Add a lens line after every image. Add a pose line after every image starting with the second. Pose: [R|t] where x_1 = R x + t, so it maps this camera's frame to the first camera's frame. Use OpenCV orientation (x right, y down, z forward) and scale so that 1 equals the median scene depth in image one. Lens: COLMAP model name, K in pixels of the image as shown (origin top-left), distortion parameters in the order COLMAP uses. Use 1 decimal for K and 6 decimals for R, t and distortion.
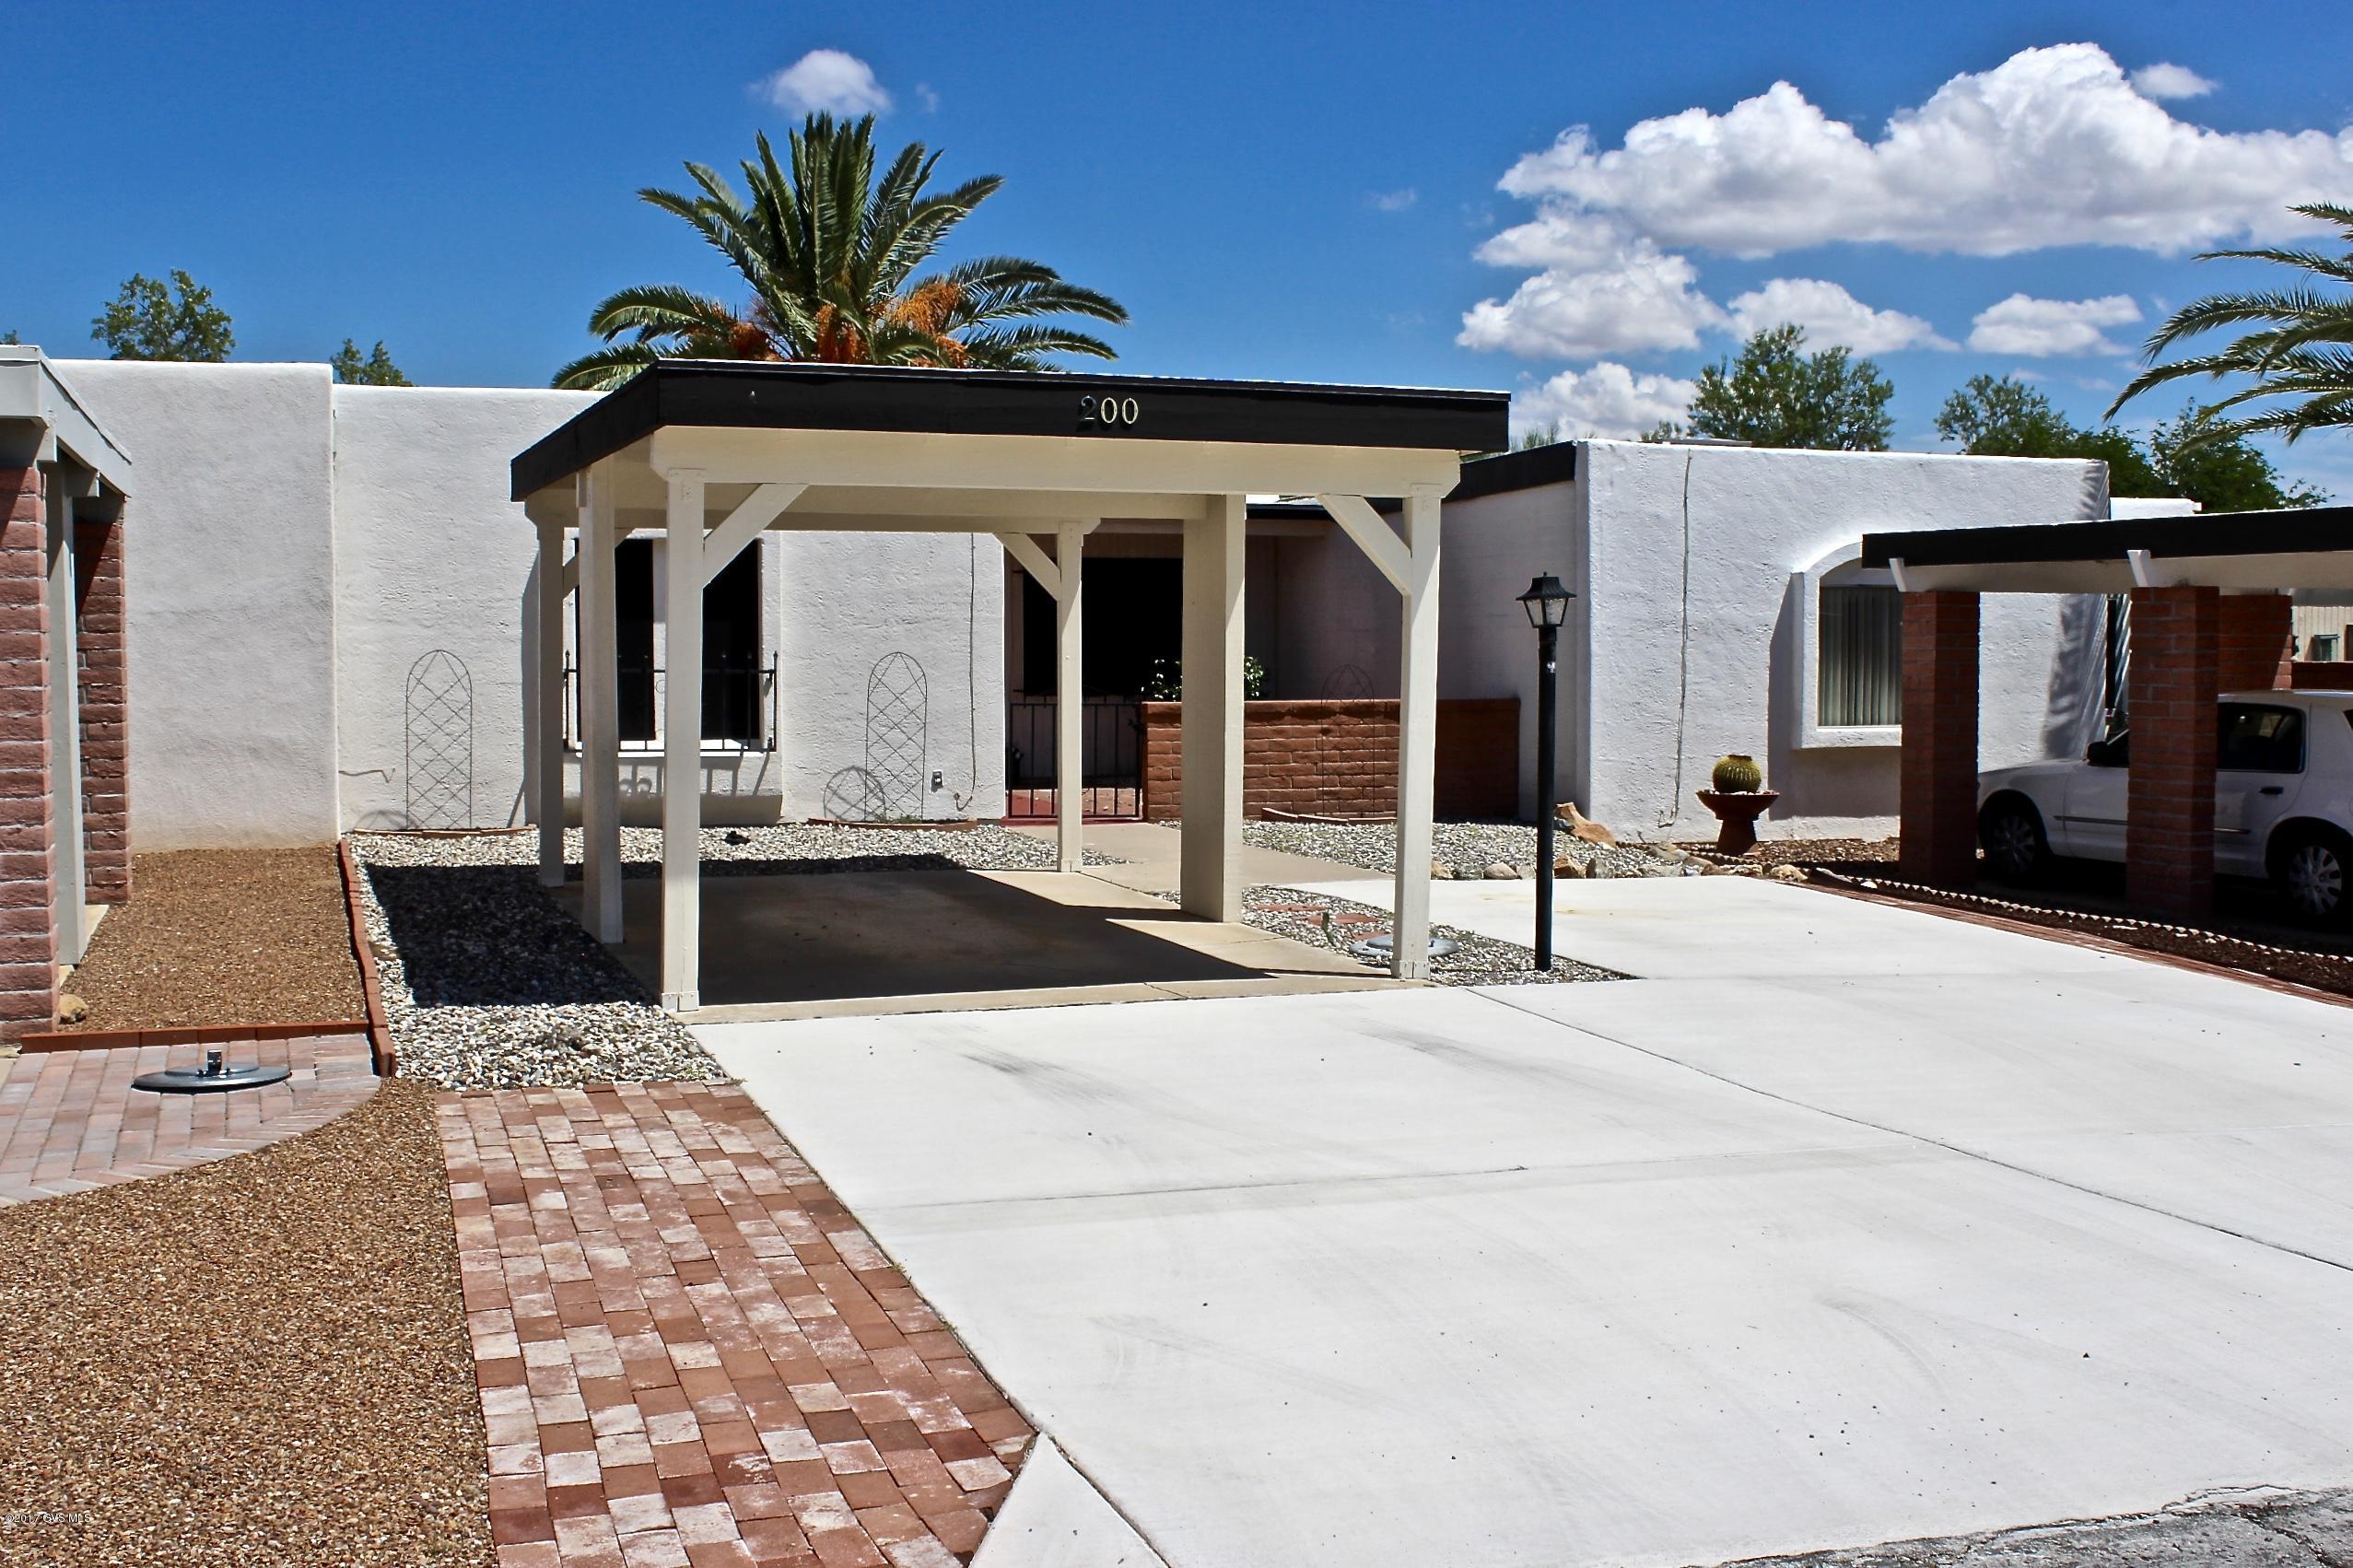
lens RADIAL K [[2576.6, 0, 1180.0], [0, 2576.6, 822.2], [0, 0, 1]] dist [-0.087438, 0.029882]
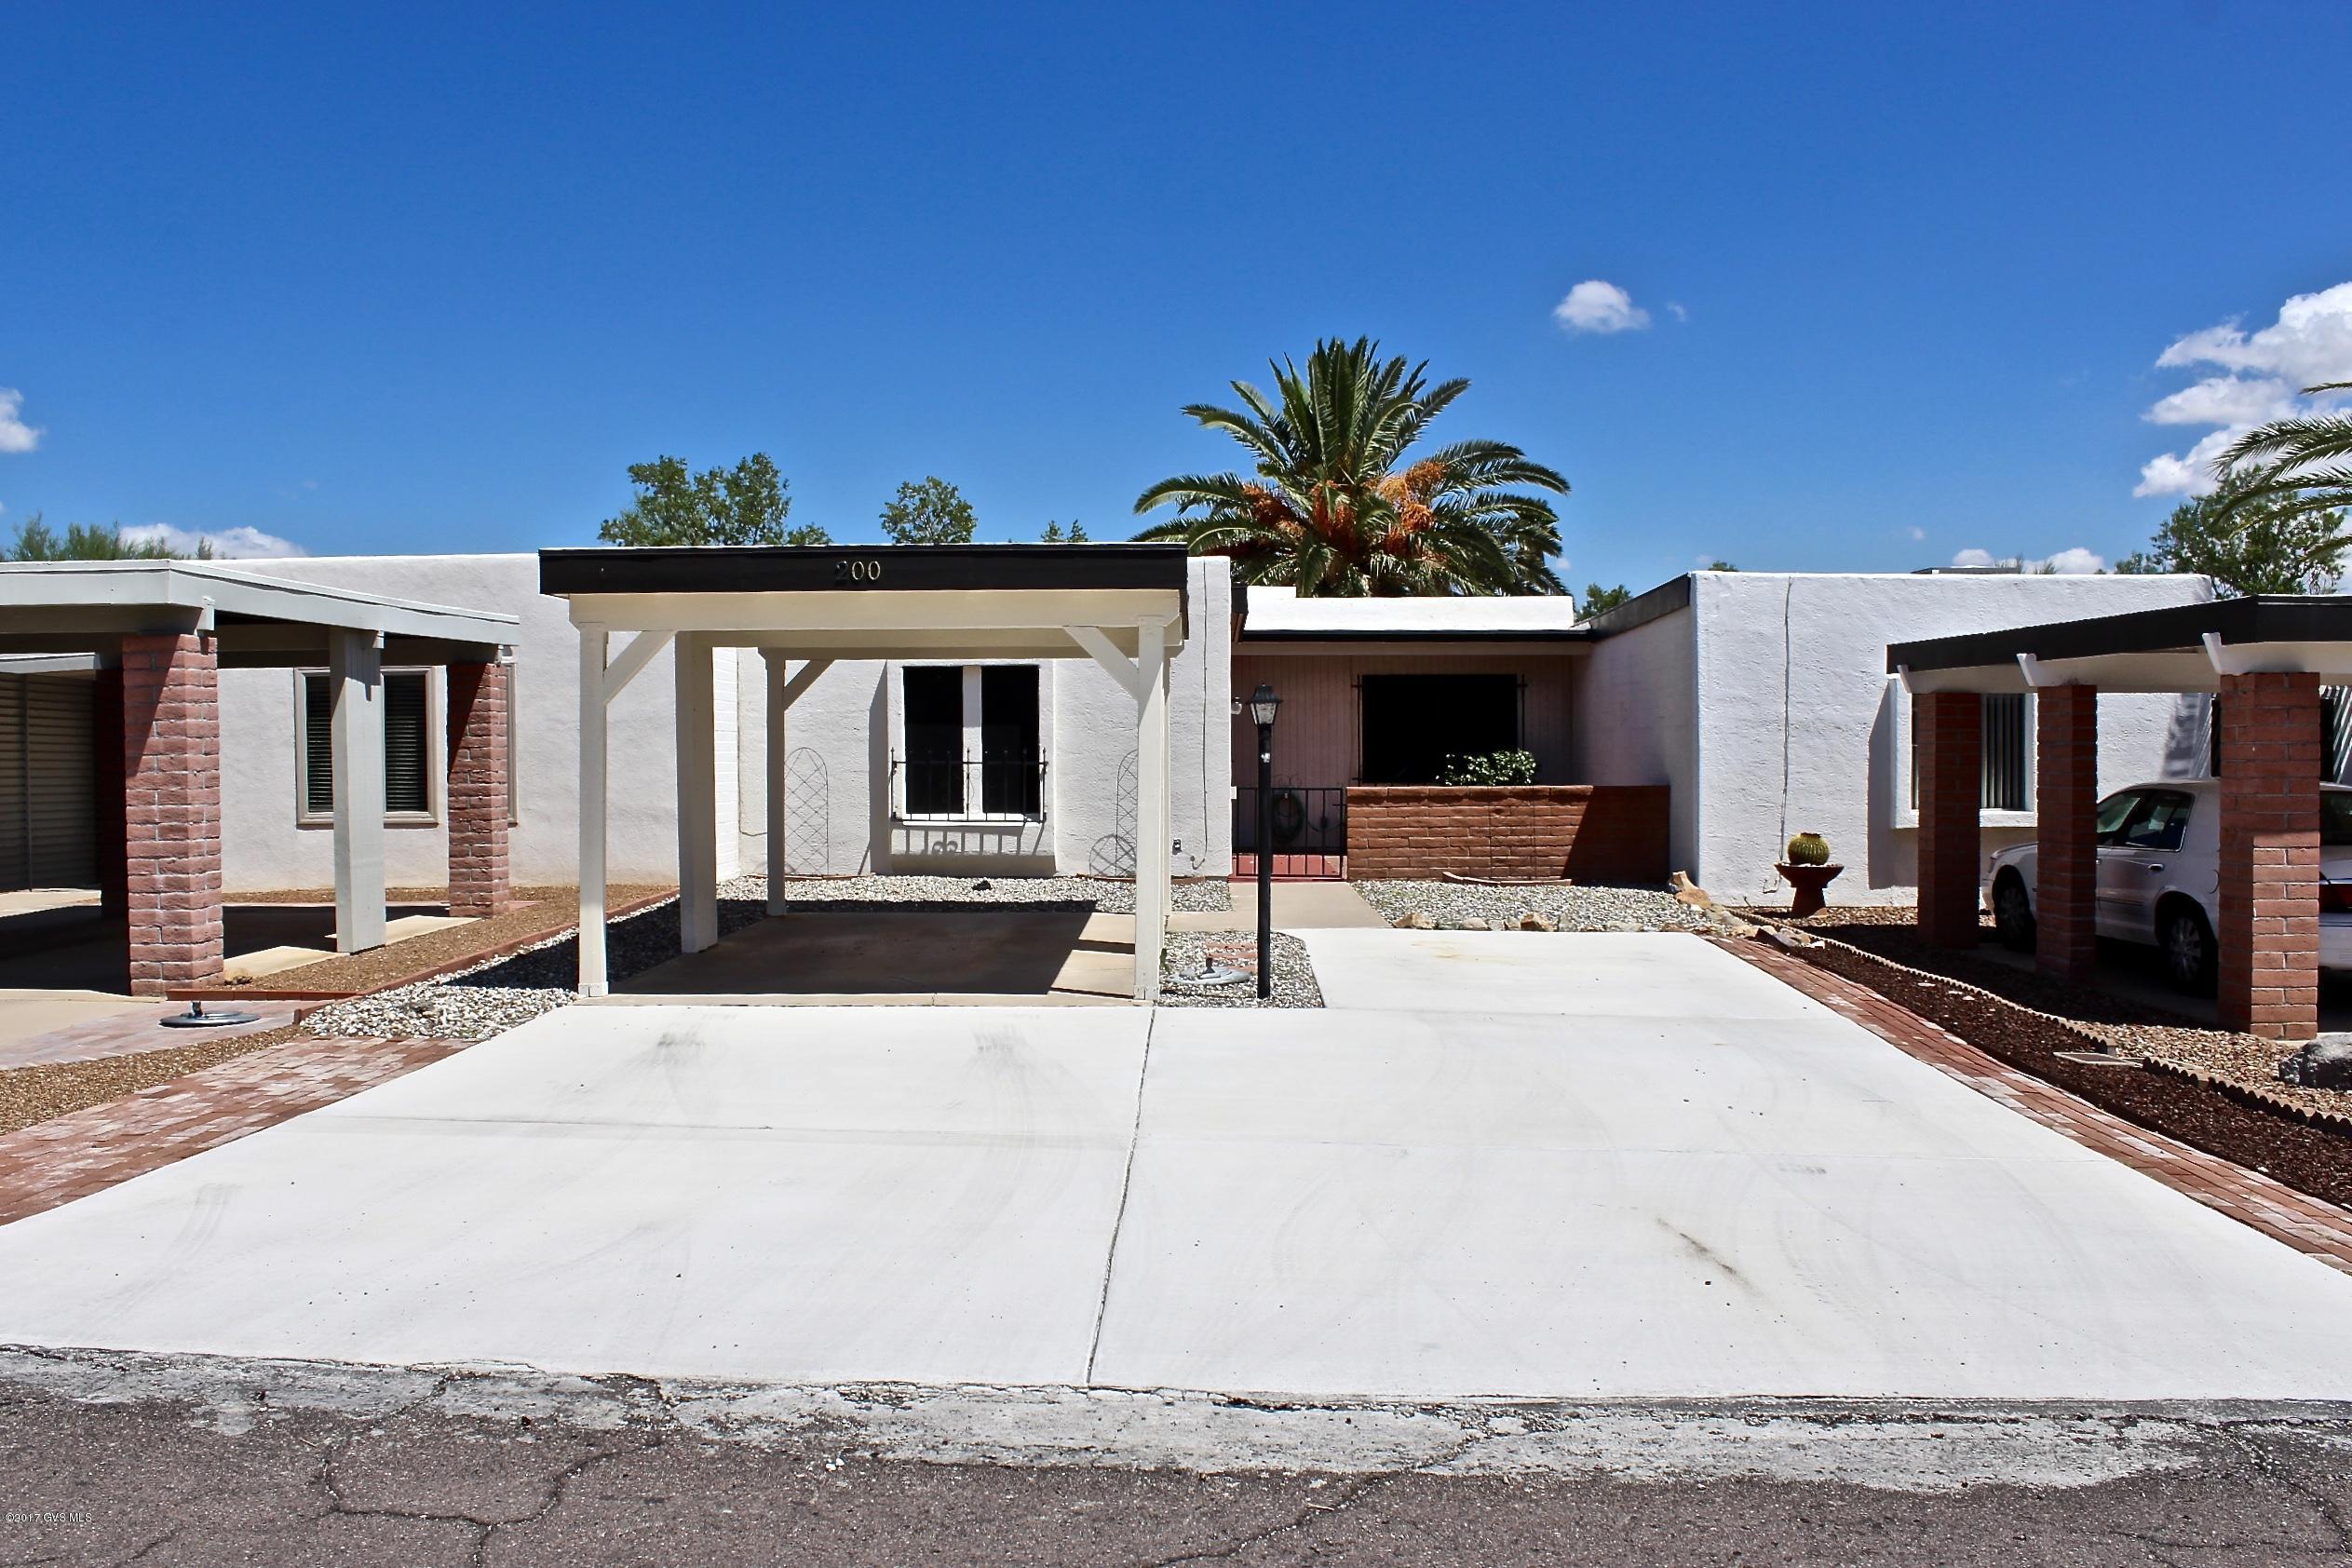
lens RADIAL K [[2024.2, 0, 1171.2], [0, 2024.2, 811.8], [0, 0, 1]] dist [-0.133514, 0.012161]
pose [[0.934516, 0.007536, -0.355841, 0.269736], [-0.020278, 0.999279, -0.032093, -0.000470], [0.355343, 0.037207, 0.933995, 0.034099]]
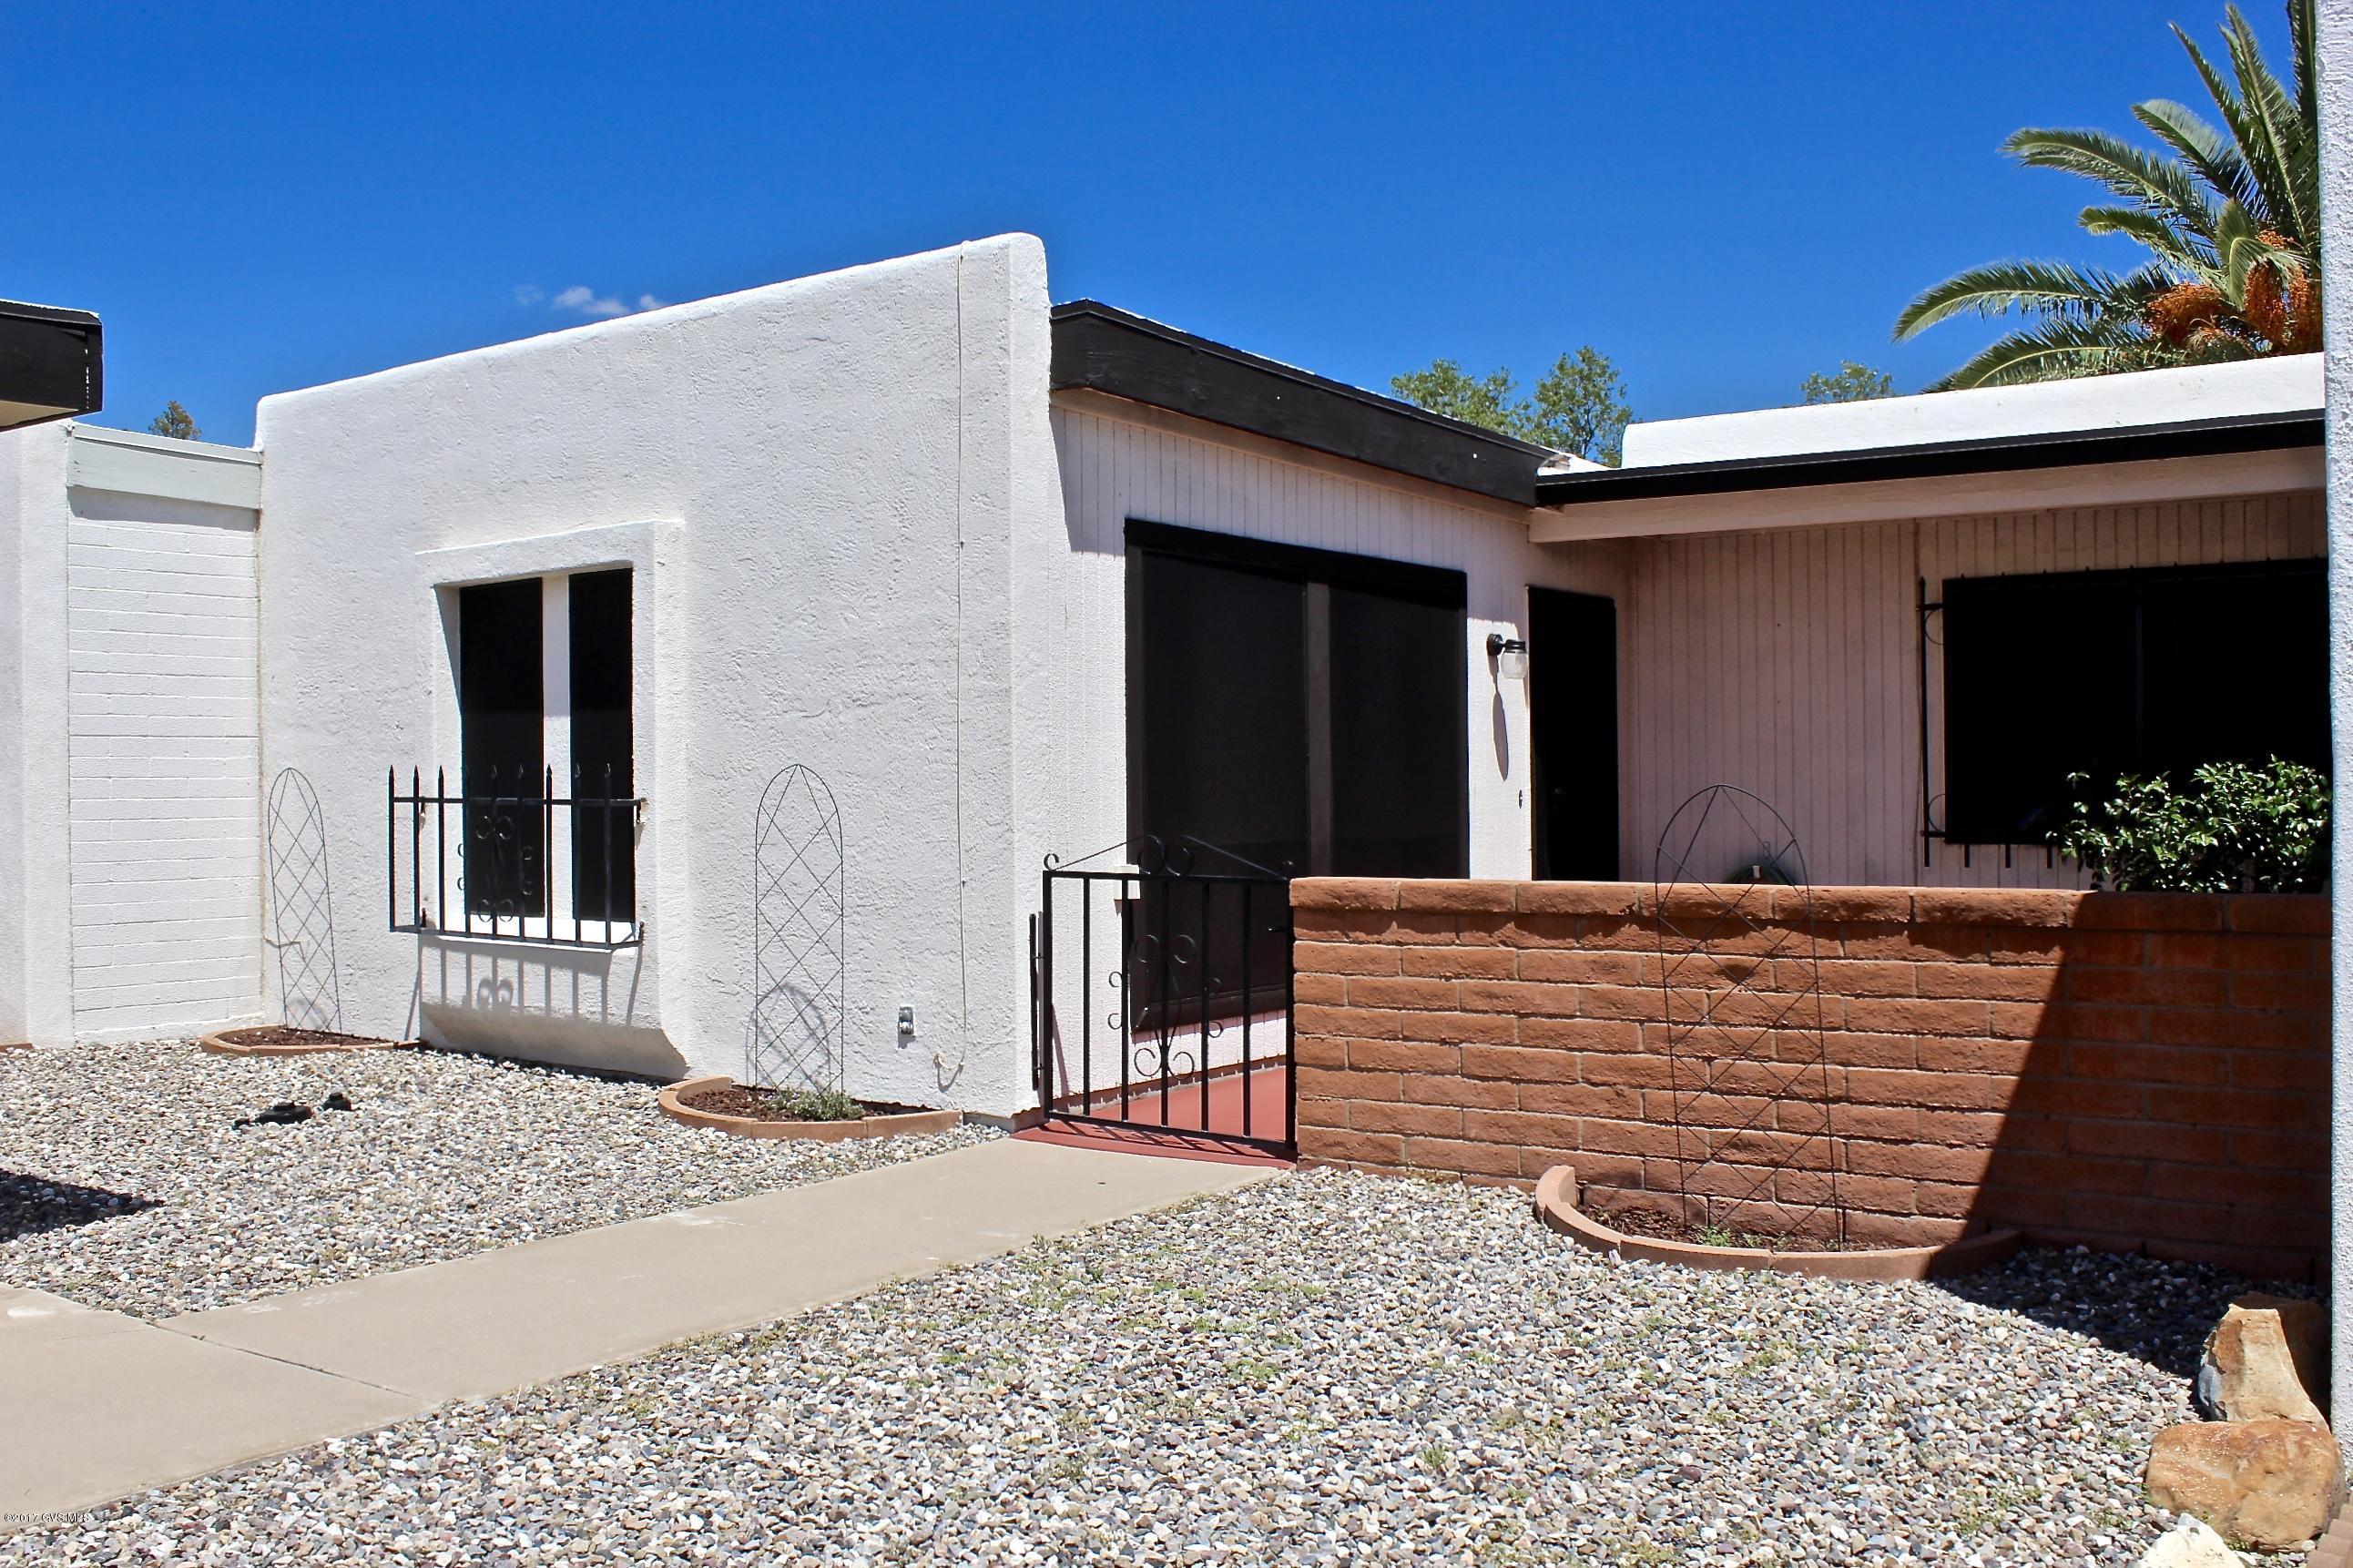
lens RADIAL K [[2173.9, 0, 1176.5], [0, 2173.9, 784.0], [0, 0, 1]] dist [-0.098679, -0.001952]
pose [[0.554918, -0.003530, -0.831898, 0.276145], [-0.046315, 0.998309, -0.035131, -0.049808], [0.830615, 0.058024, 0.553816, 0.810965]]
